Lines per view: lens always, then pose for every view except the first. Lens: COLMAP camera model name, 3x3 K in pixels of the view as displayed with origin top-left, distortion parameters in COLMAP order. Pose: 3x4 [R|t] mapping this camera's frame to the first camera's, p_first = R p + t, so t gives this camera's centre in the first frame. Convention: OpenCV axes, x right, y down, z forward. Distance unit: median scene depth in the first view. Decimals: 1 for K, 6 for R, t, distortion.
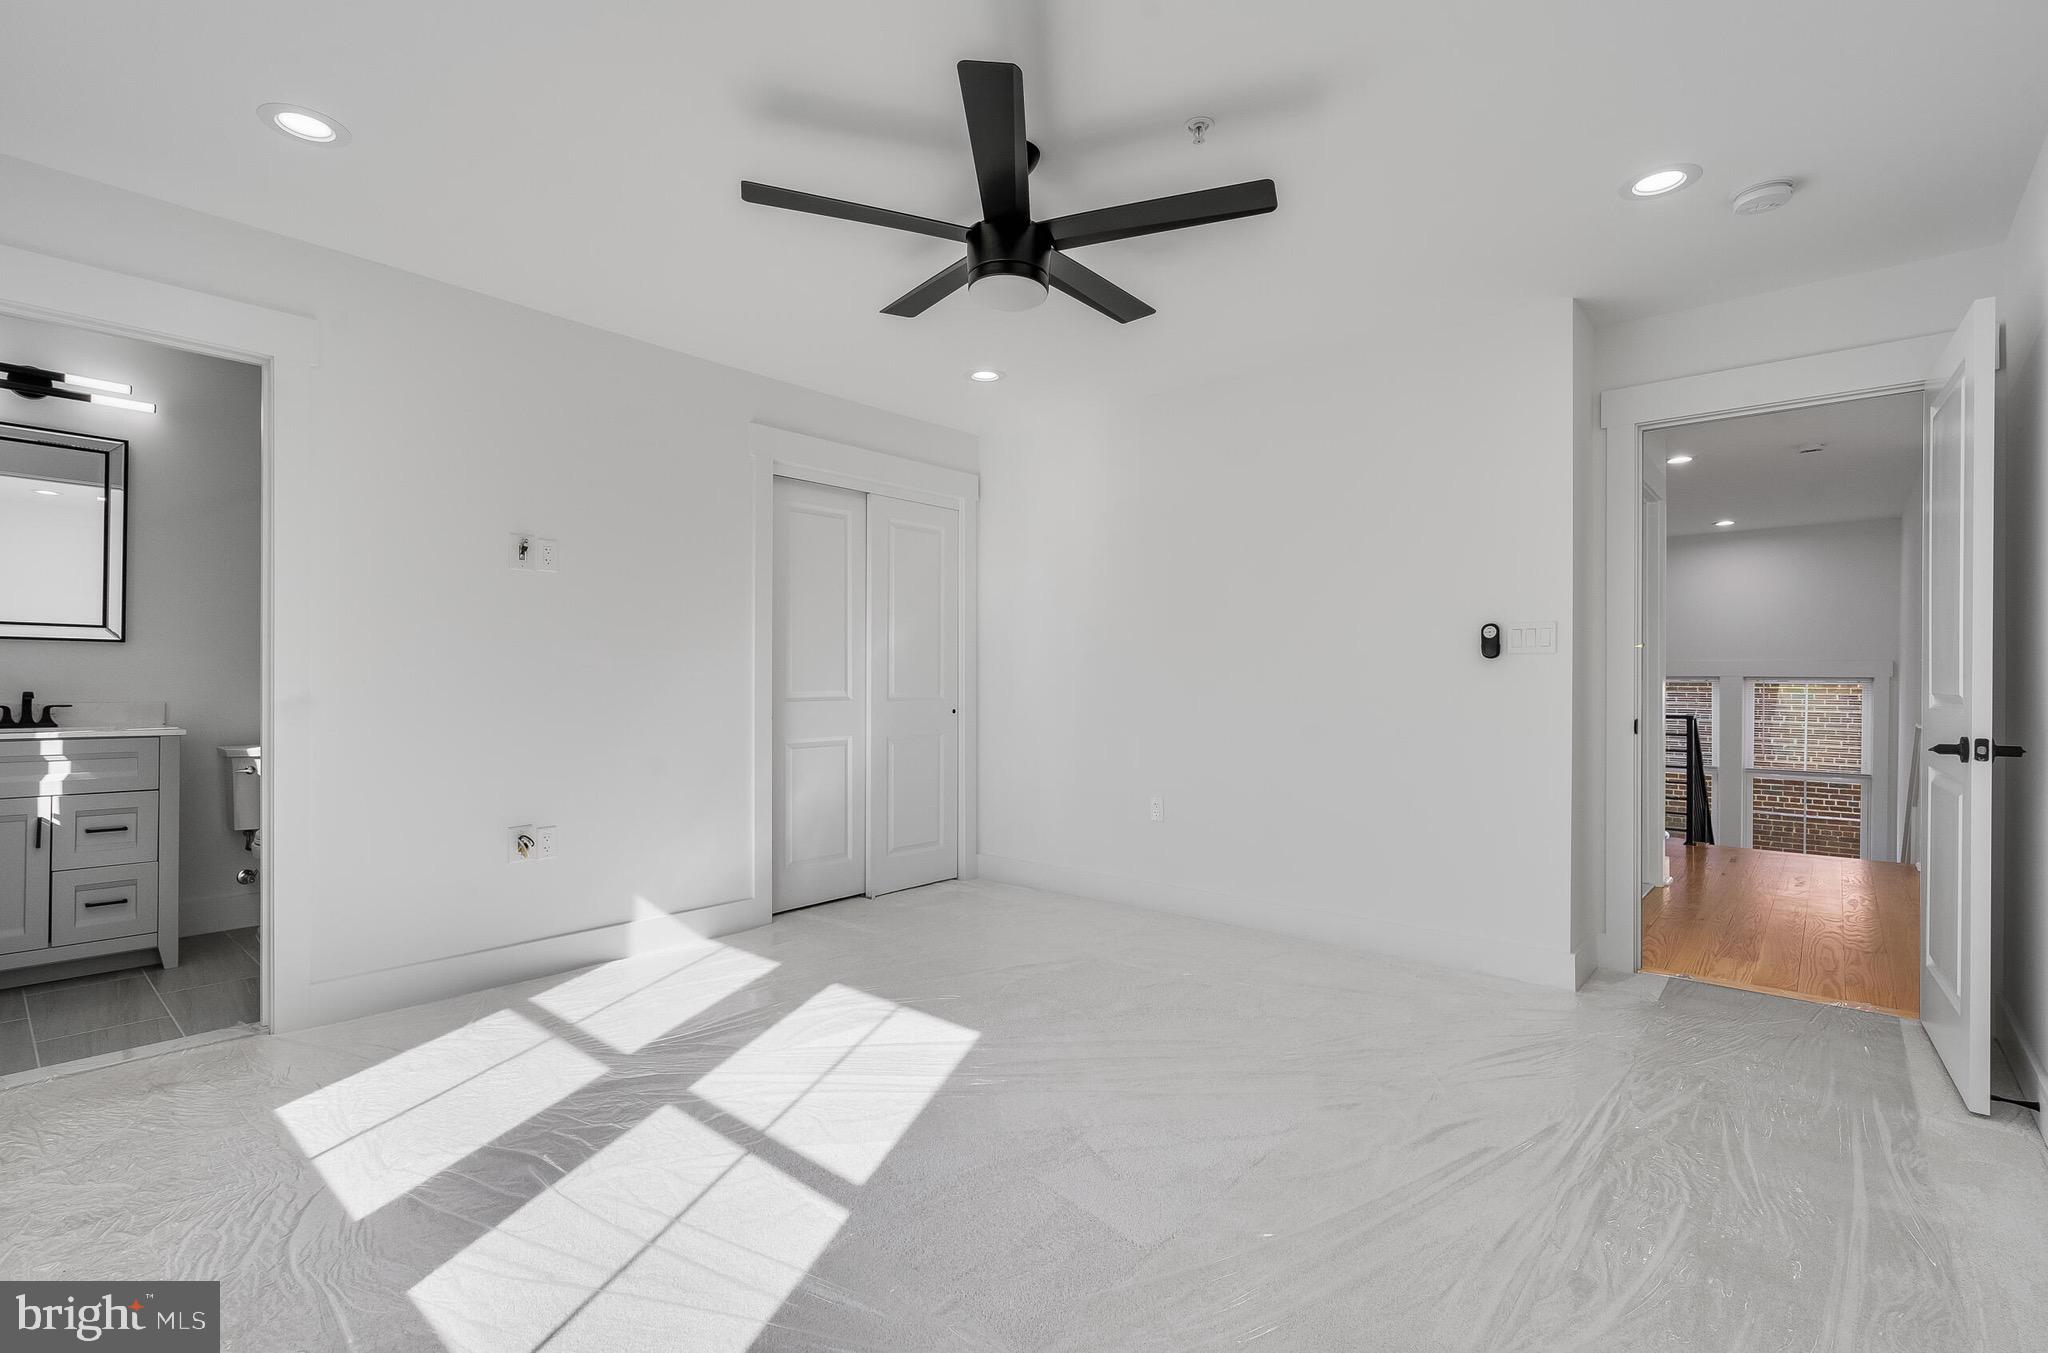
lens RADIAL K [[933.0, 0, 1014.8], [0, 933.0, 679.8], [0, 0, 1]] dist [-0.006877, 0.002245]
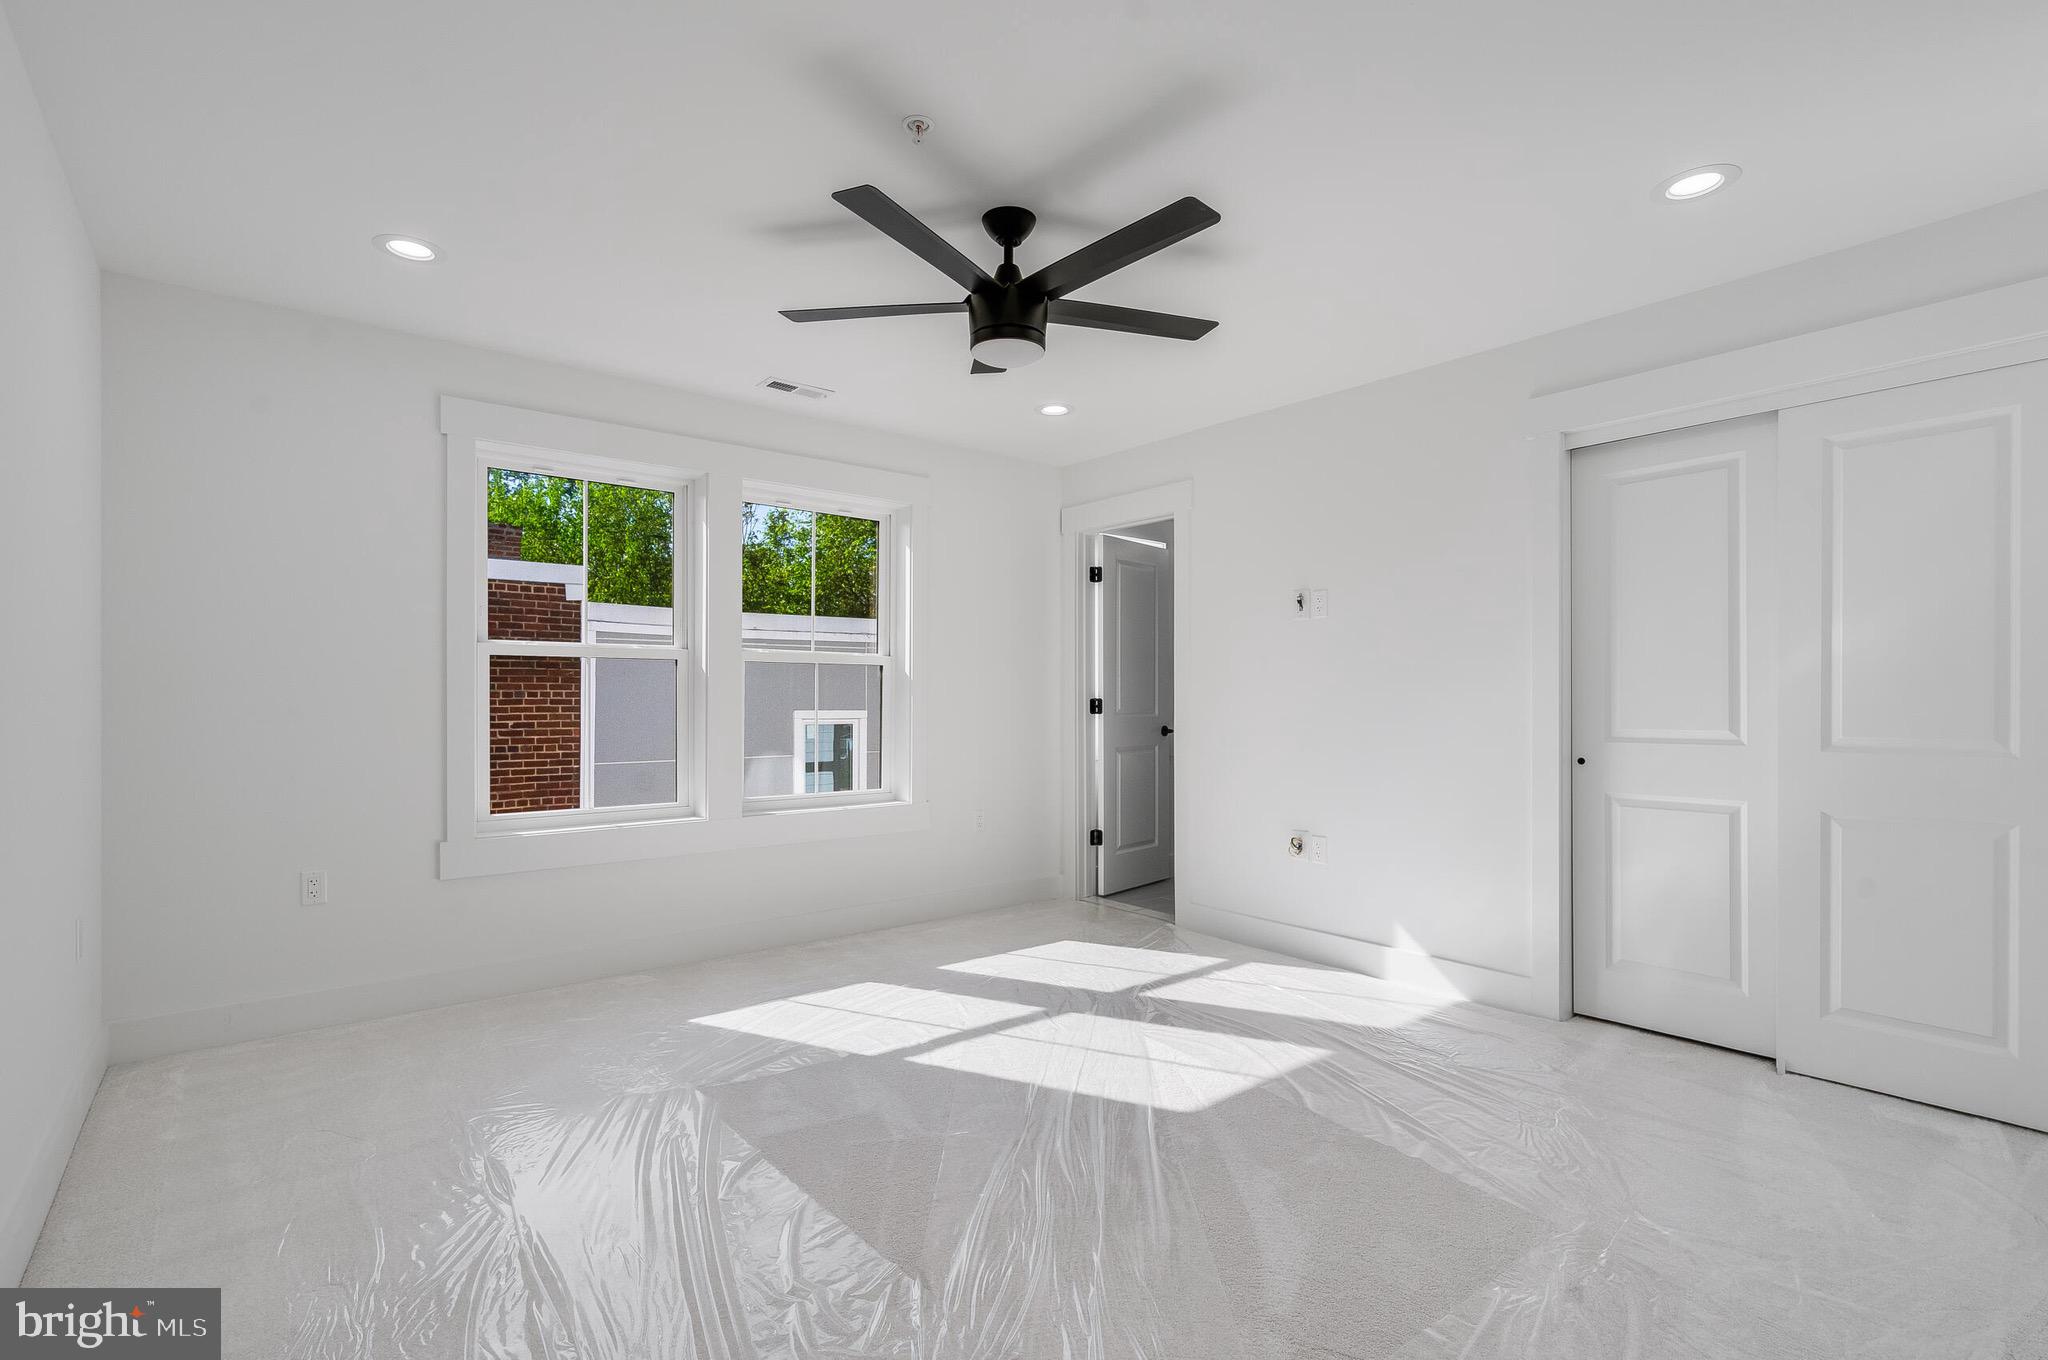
lens RADIAL K [[939.7, 0, 1015.5], [0, 939.7, 689.1], [0, 0, 1]] dist [-0.005462, 0.001608]
pose [[-0.174857, -0.015070, -0.984479, 0.684069], [-0.002258, 0.999886, -0.014905, -0.007527], [0.984591, -0.000383, -0.174871, 0.780624]]
